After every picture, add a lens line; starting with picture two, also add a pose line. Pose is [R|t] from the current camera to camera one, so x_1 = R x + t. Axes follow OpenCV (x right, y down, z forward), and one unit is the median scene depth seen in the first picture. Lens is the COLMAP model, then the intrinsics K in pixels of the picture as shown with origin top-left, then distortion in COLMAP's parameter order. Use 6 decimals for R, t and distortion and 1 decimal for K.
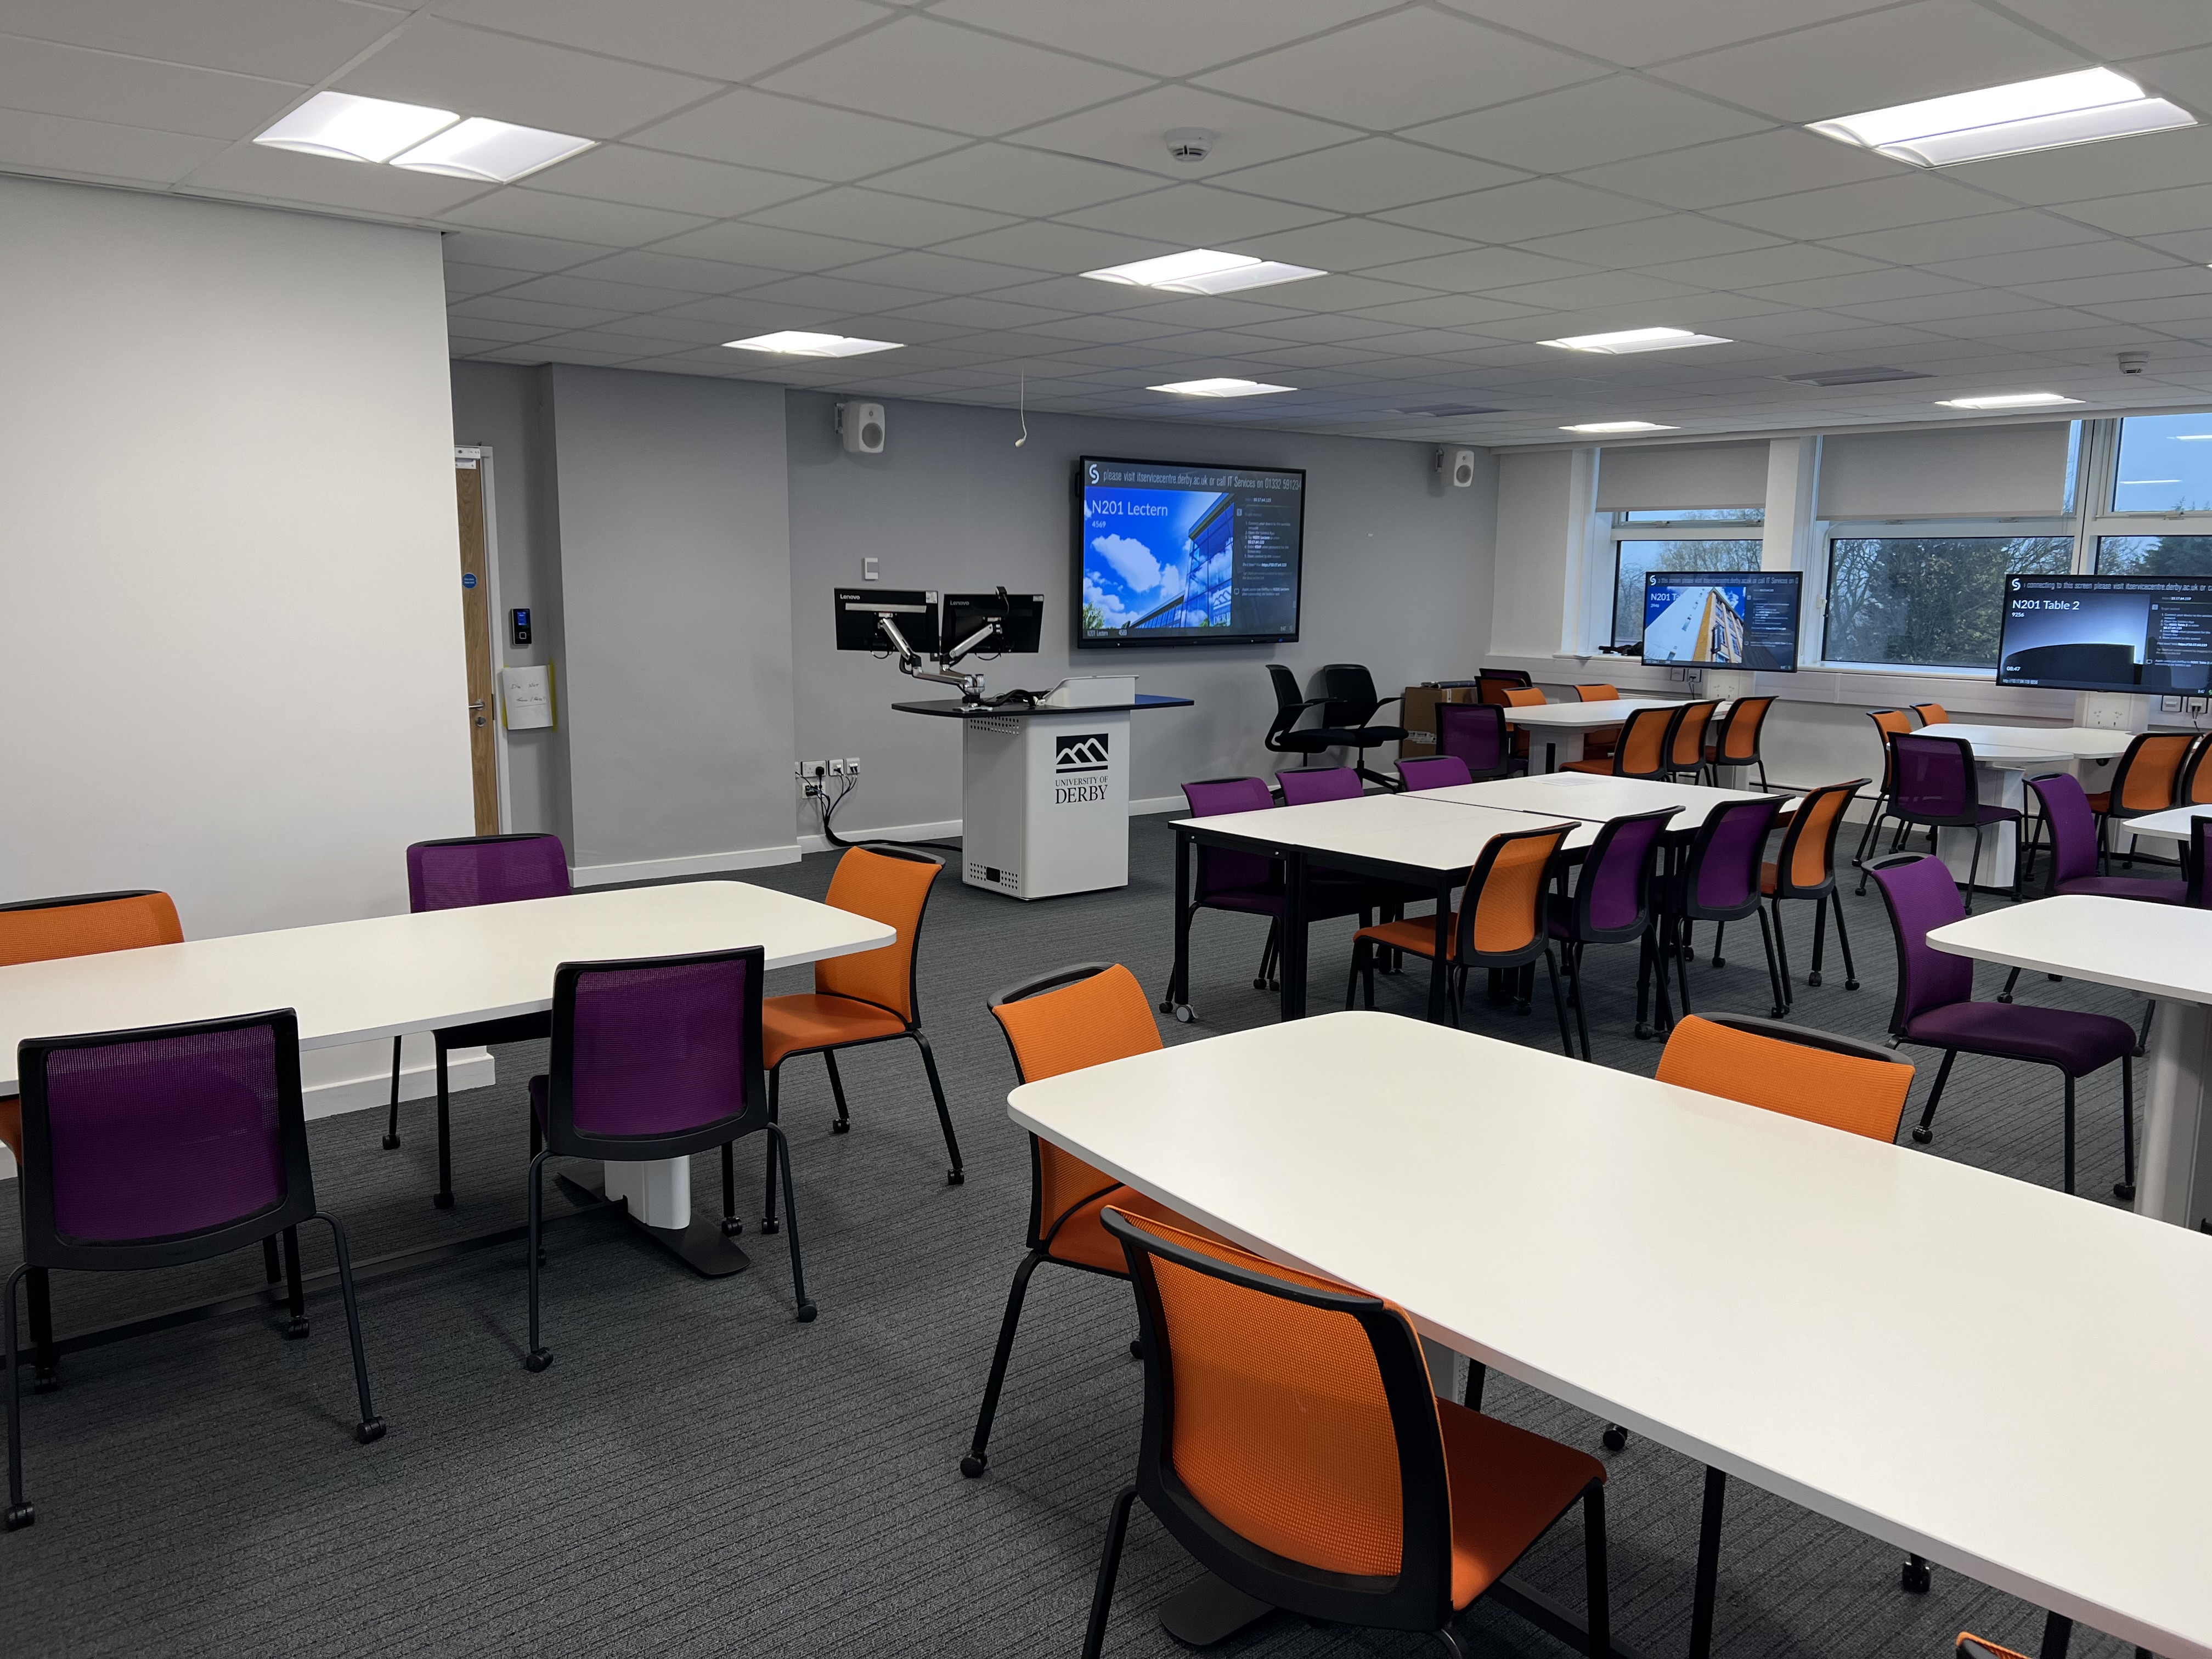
lens RADIAL K [[1678.4, 0, 1105.5], [0, 1678.4, 828.1], [0, 0, 1]] dist [-0.011356, -0.000529]
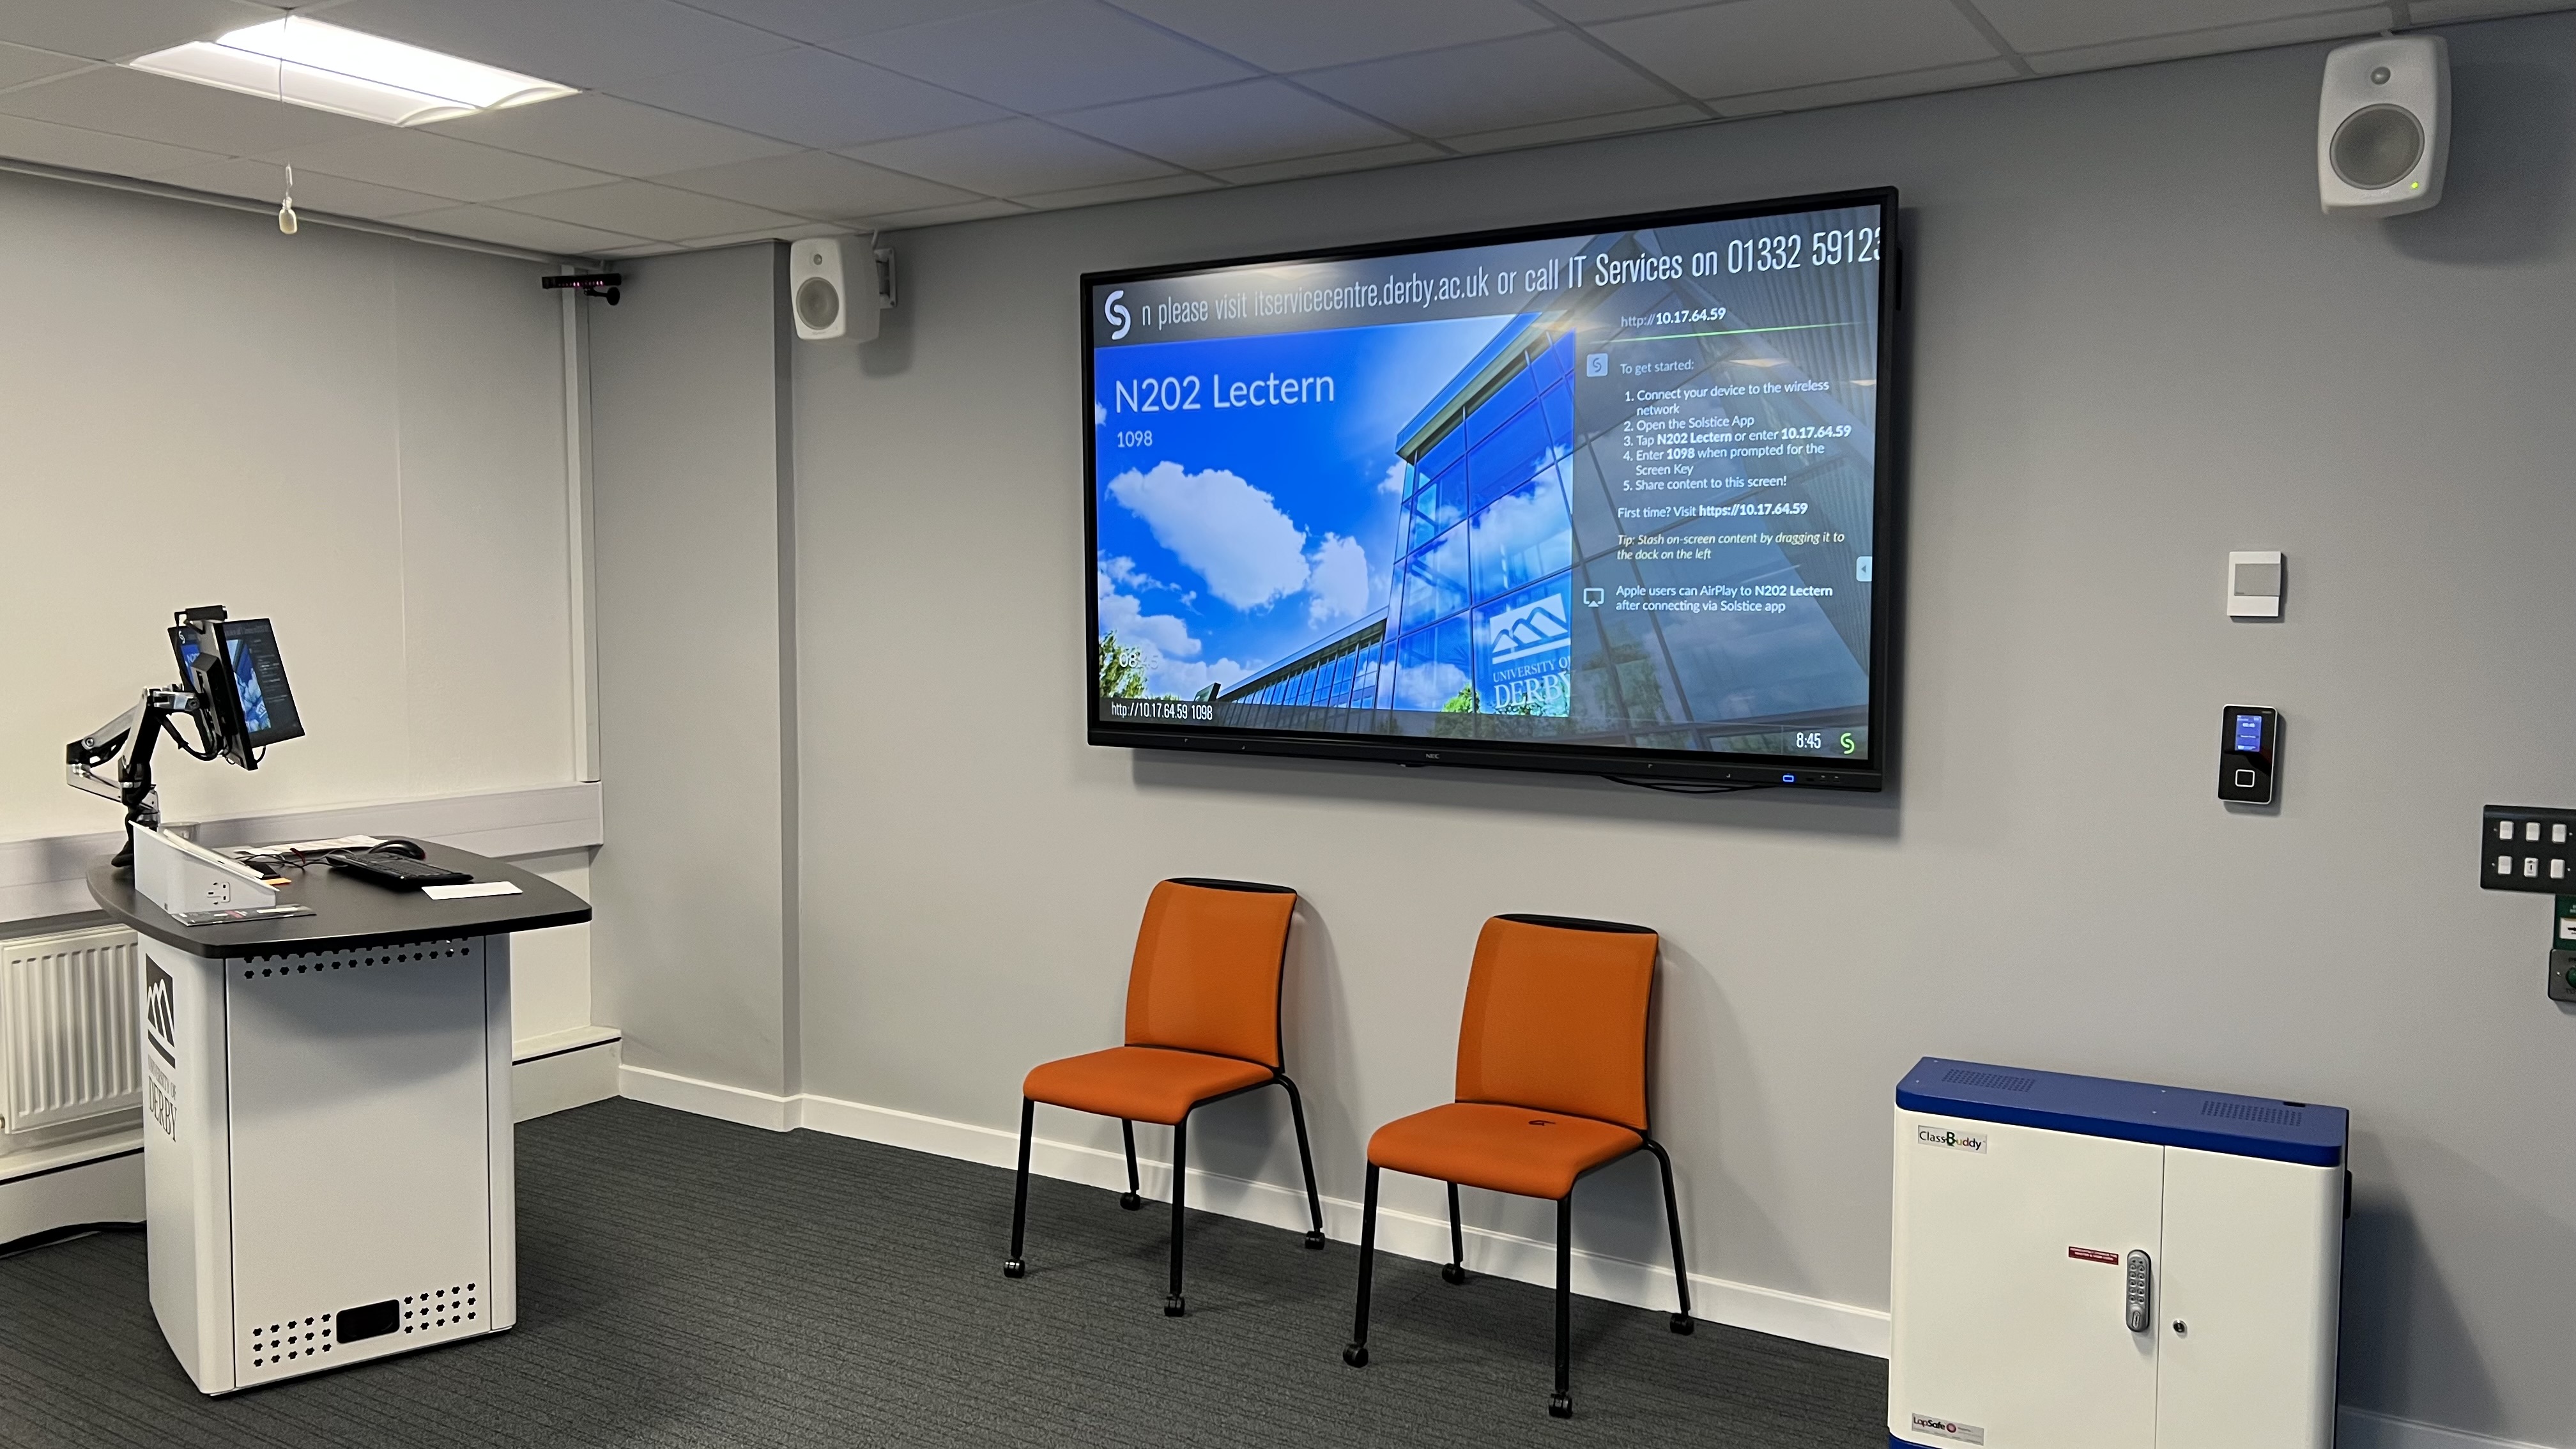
lens RADIAL K [[1929.2, 0, 1283.4], [0, 1929.2, 731.0], [0, 0, 1]] dist [0.015554, -0.001457]
pose [[0.282267, 0.062514, -0.957297, 0.438340], [-0.146345, 0.989001, 0.021433, -0.123836], [0.948108, 0.134046, 0.288311, 0.885042]]
